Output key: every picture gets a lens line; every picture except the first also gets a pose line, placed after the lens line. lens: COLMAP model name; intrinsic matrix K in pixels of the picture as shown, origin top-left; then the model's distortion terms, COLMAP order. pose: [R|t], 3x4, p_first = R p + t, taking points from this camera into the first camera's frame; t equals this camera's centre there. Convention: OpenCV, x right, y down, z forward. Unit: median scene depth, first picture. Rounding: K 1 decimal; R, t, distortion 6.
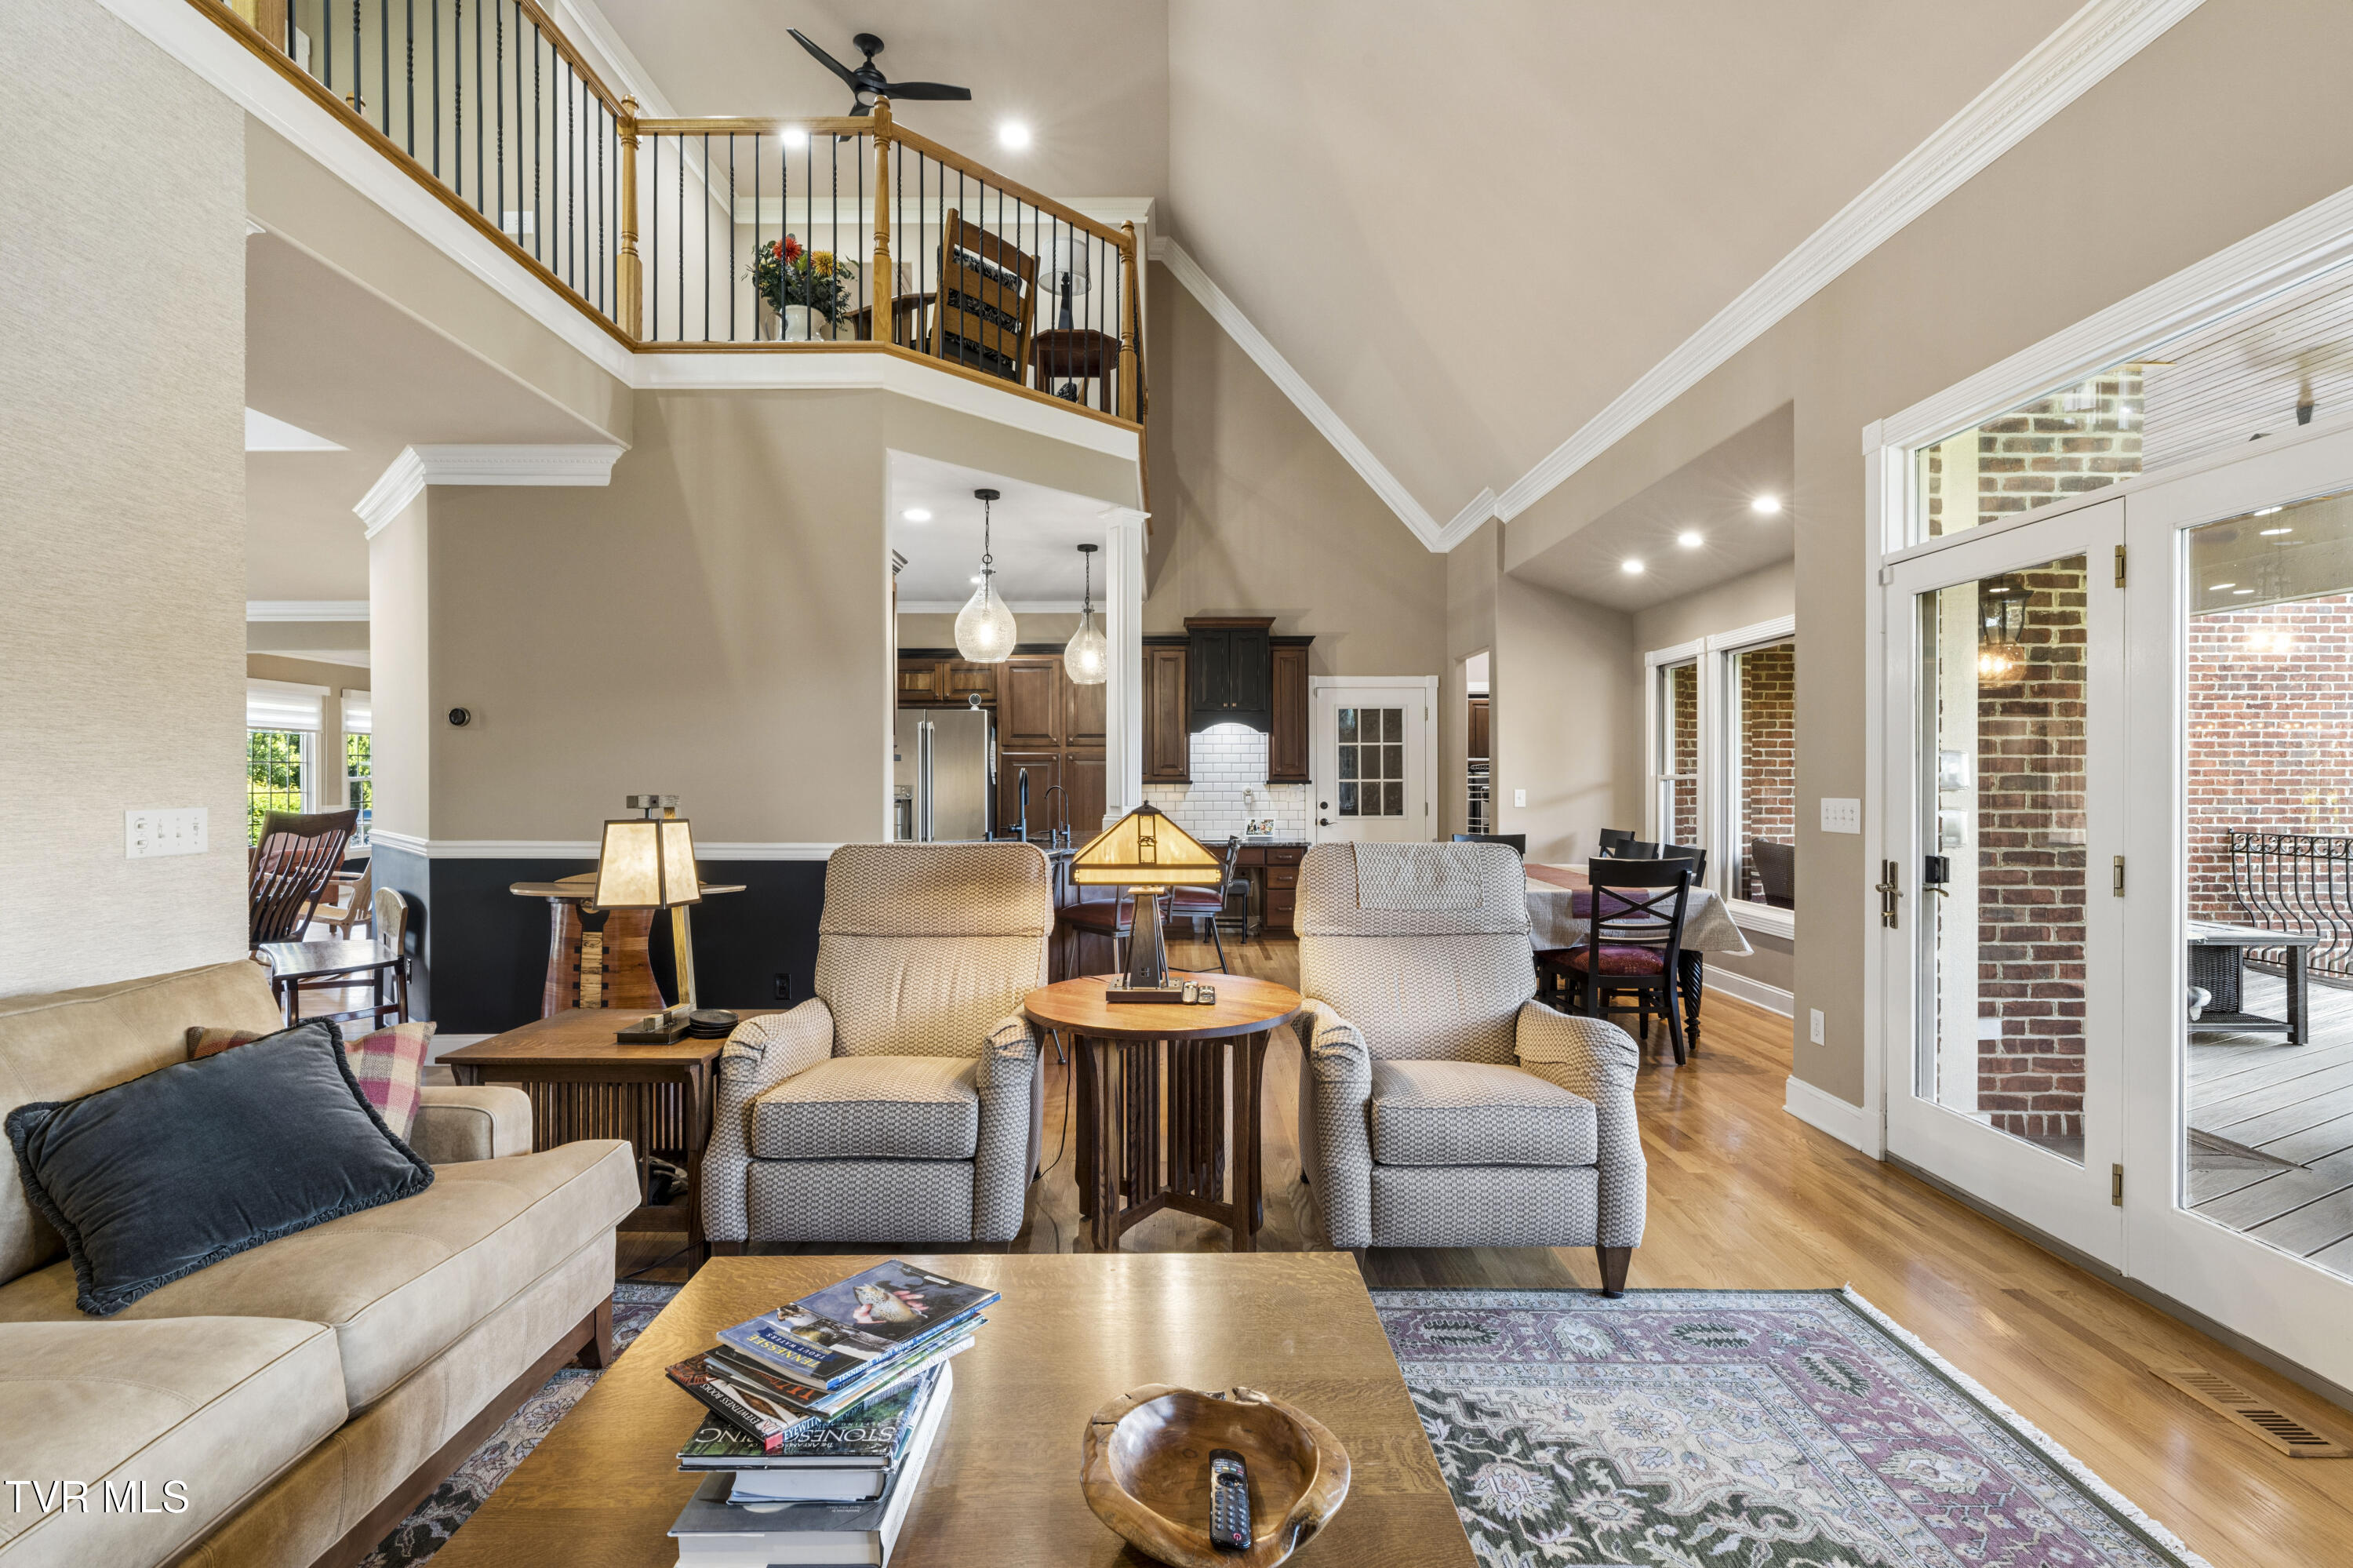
lens RADIAL K [[1091.4, 0, 1176.5], [0, 1091.4, 784.0], [0, 0, 1]] dist [-0.016533, 0.000041]
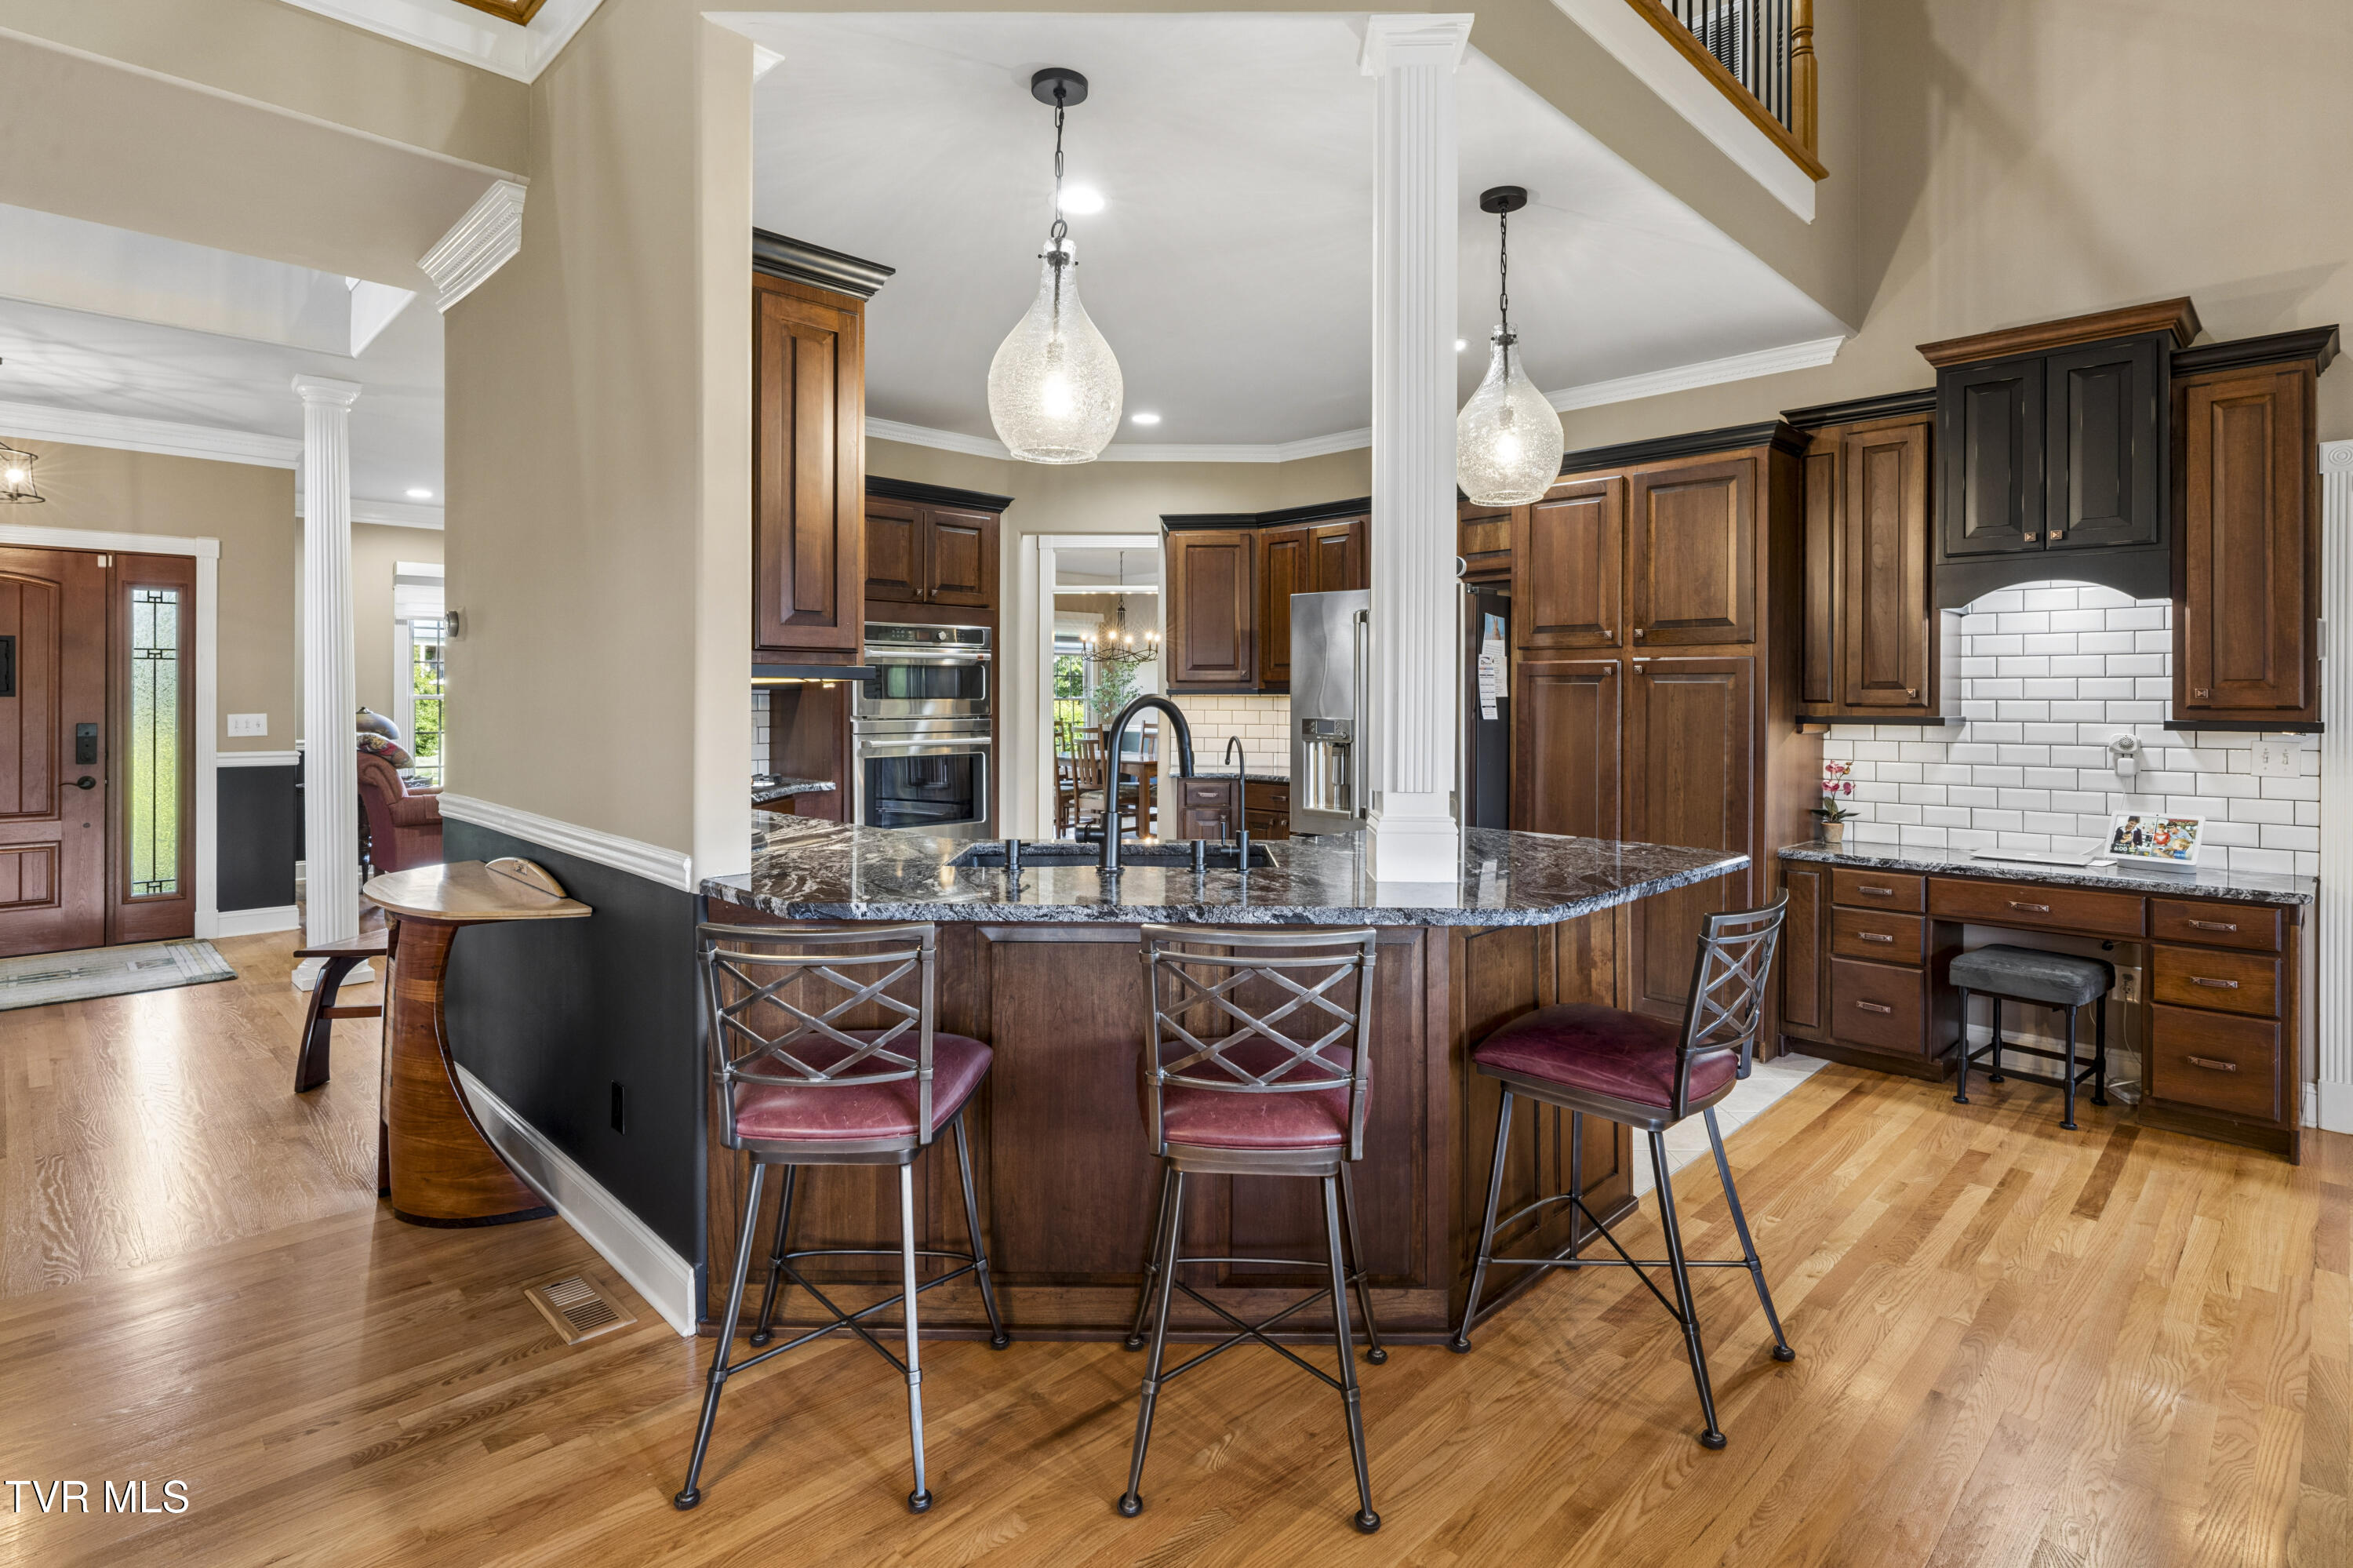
lens RADIAL K [[1156.7, 0, 1178.4], [0, 1156.7, 704.5], [0, 0, 1]] dist [0.000690, -0.000756]
pose [[0.699577, 0.006404, -0.714528, 0.134627], [-0.006519, 0.999975, 0.002580, -0.008048], [0.714527, 0.002853, 0.699602, 0.467263]]
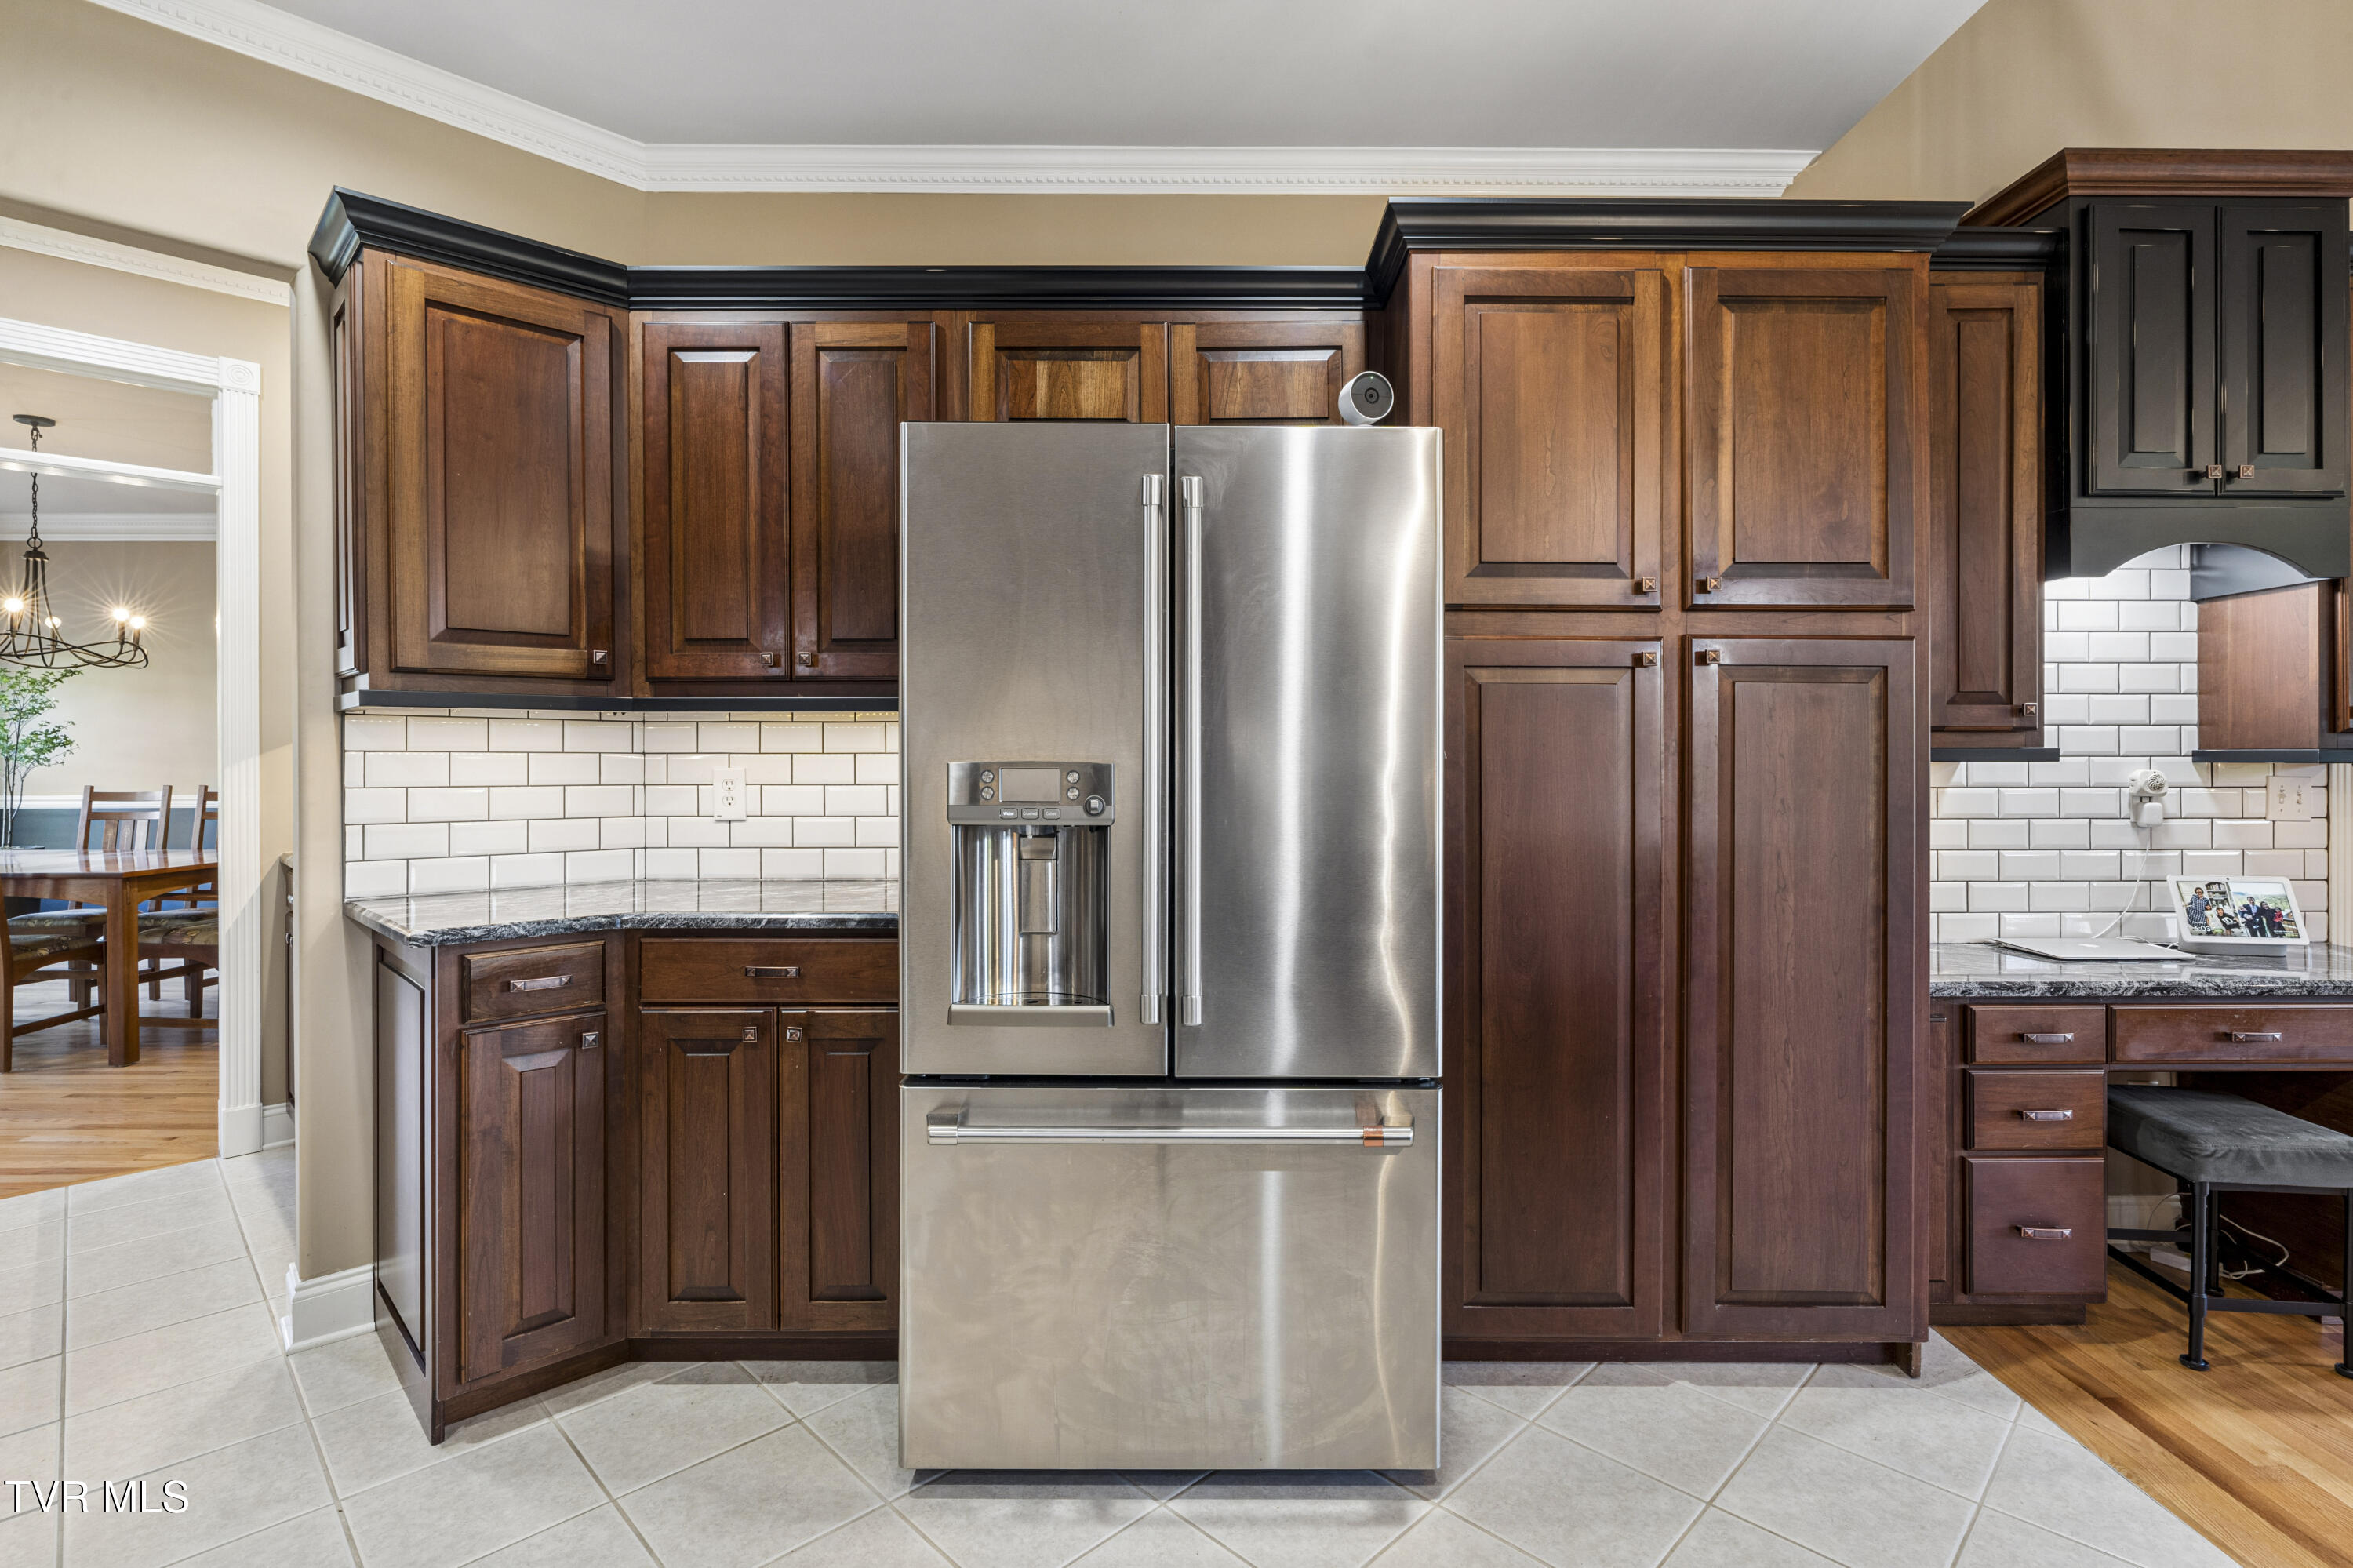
lens RADIAL K [[1142.5, 0, 1205.1], [0, 1142.5, 764.4], [0, 0, 1]] dist [-0.001221, -0.000405]
pose [[0.999996, 0.000523, -0.002768, -0.207512], [-0.000518, 0.999998, 0.001829, 0.000368], [0.002769, -0.001828, 0.999994, 0.721346]]
